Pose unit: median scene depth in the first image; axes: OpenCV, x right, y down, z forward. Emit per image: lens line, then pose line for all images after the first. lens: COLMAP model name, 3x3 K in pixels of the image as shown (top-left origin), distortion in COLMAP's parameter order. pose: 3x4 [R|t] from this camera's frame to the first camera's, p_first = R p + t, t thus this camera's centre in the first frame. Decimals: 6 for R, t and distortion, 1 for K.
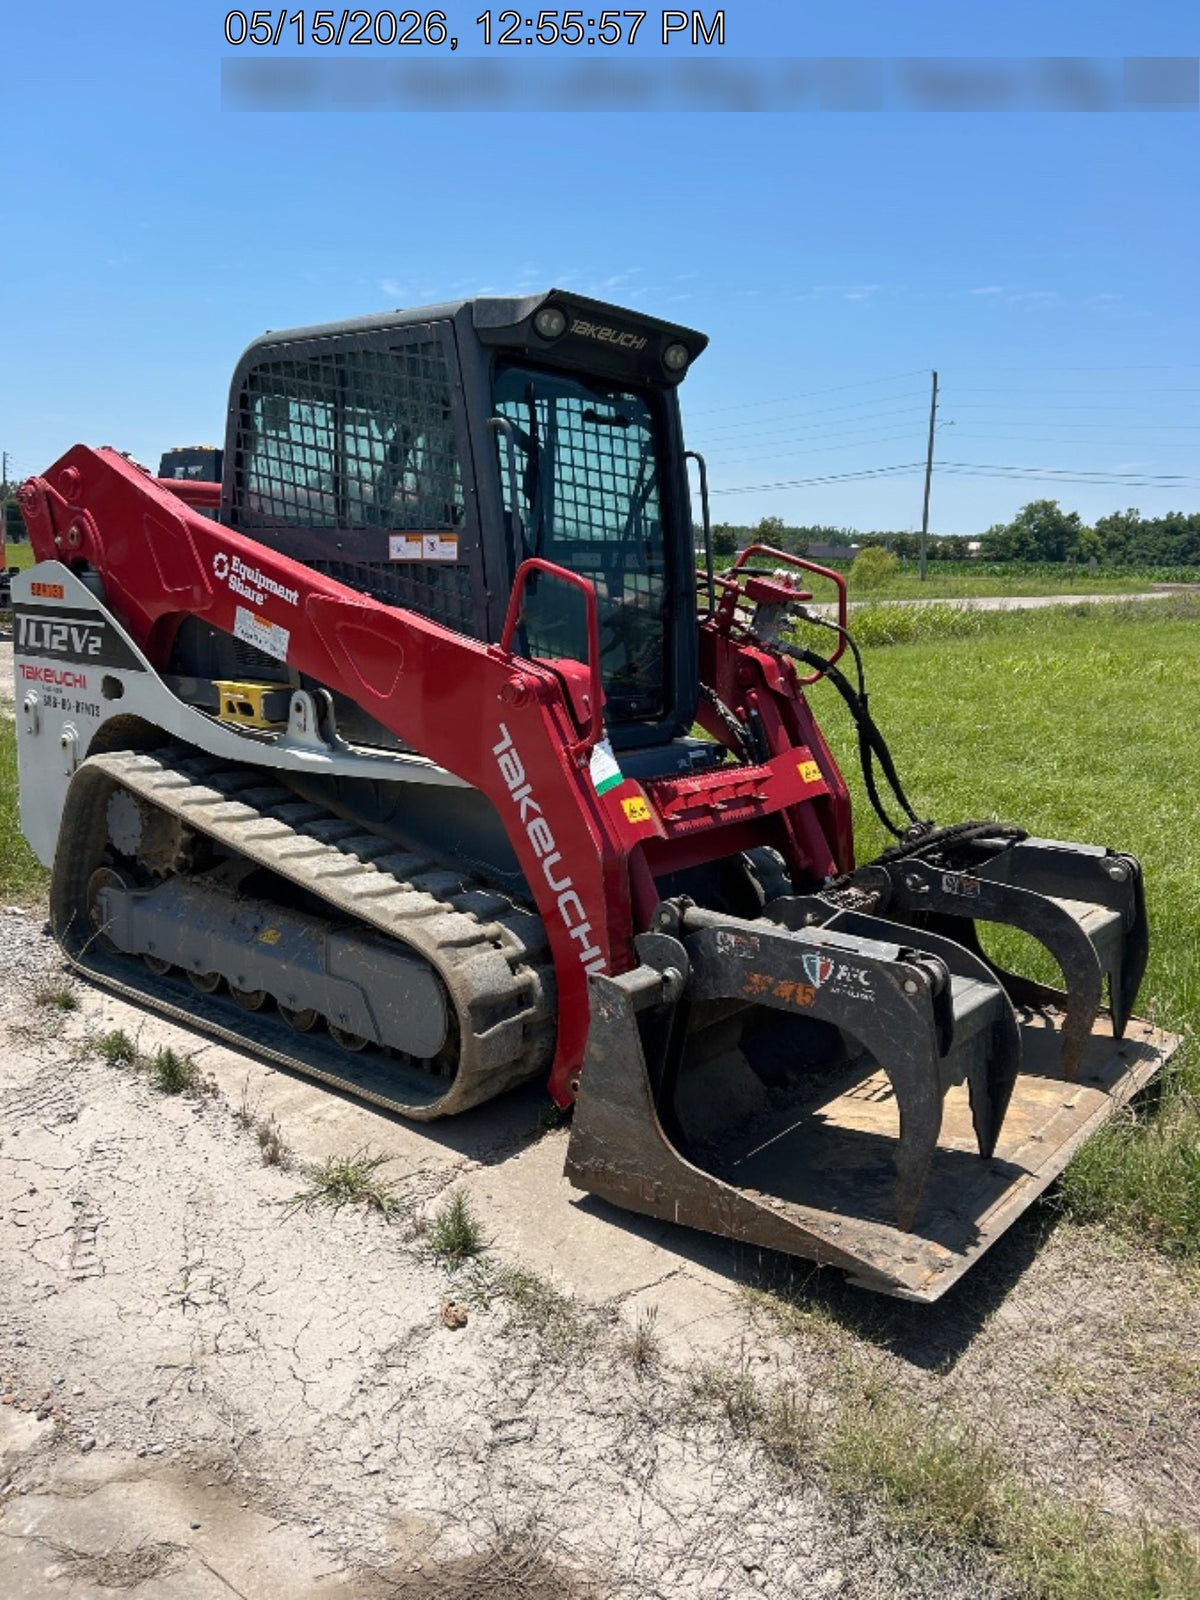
lens RADIAL K [[1199.7, 0, 607.9], [0, 1199.7, 788.9], [0, 0, 1]] dist [0.081054, -0.003489]
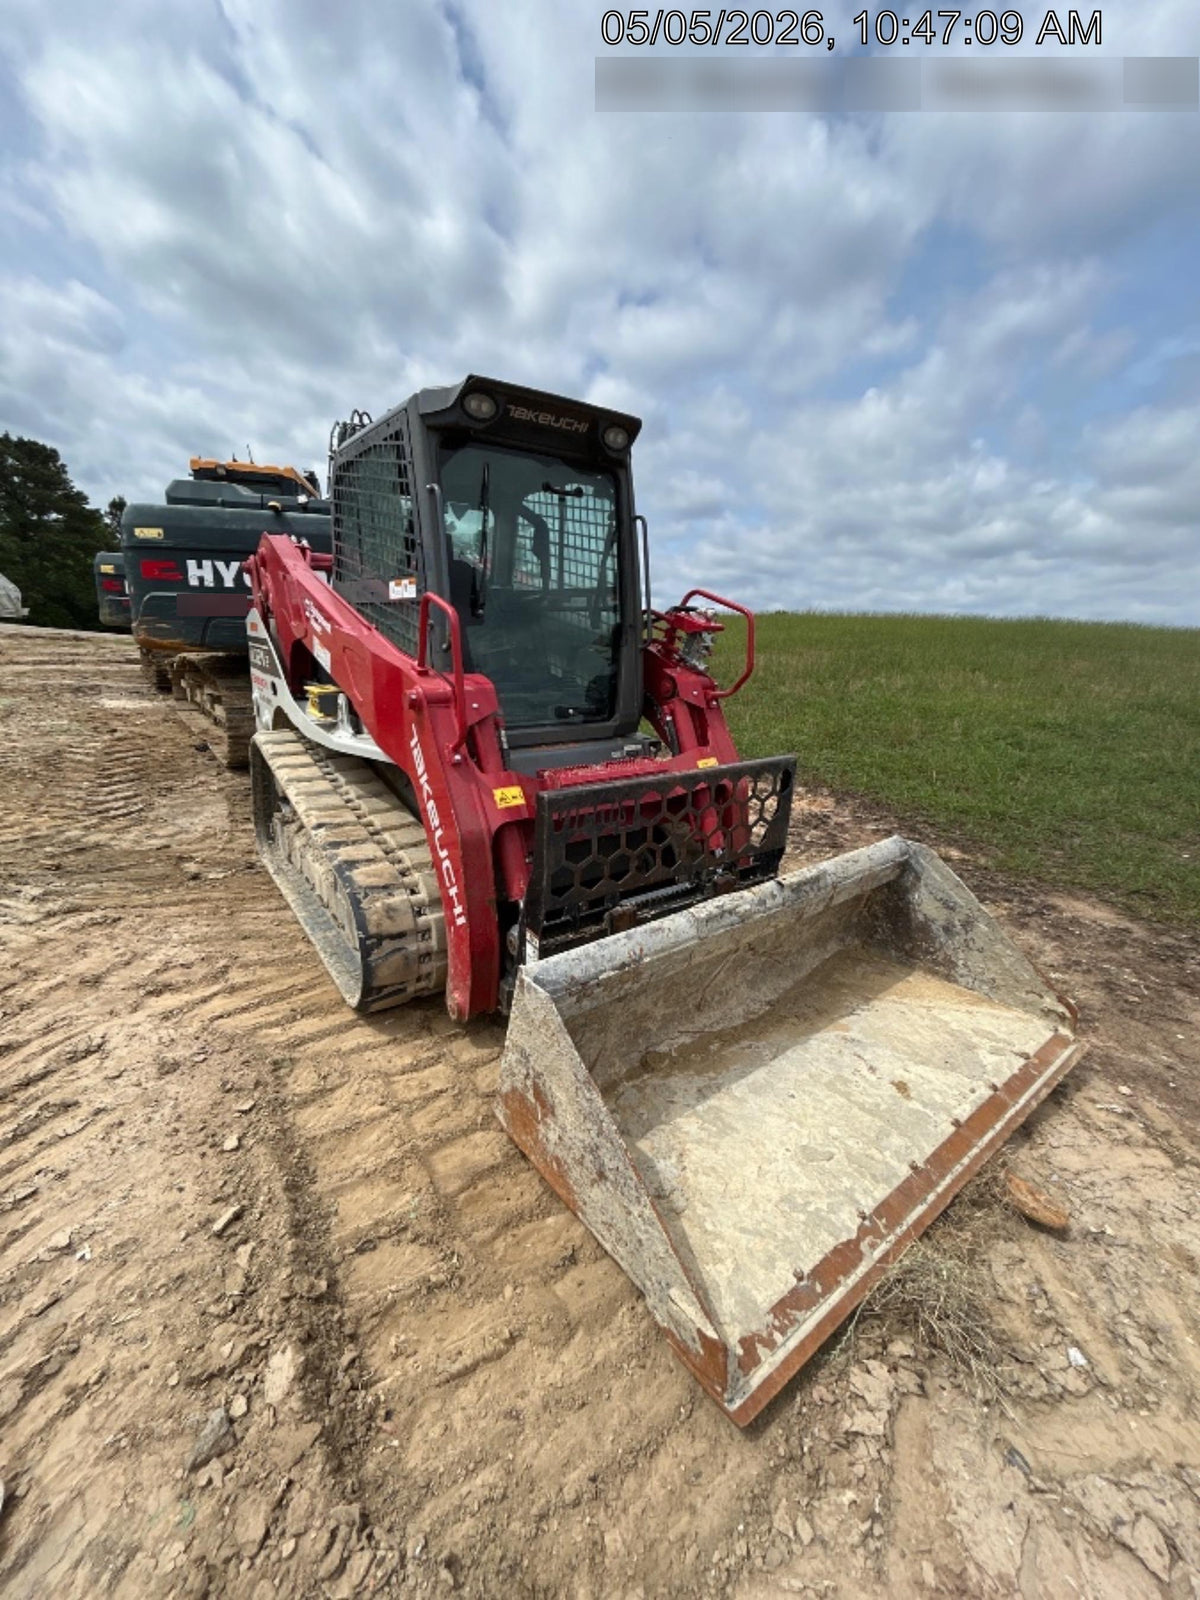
lens RADIAL K [[645.3, 0, 600.0], [0, 645.3, 800.0], [0, 0, 1]] dist [-0.015284, -0.000080]
pose [[0.965555, 0.065421, -0.251840, 0.243307], [-0.044056, 0.995006, 0.089562, -0.037871], [0.256442, -0.075382, 0.963616, 0.325755]]
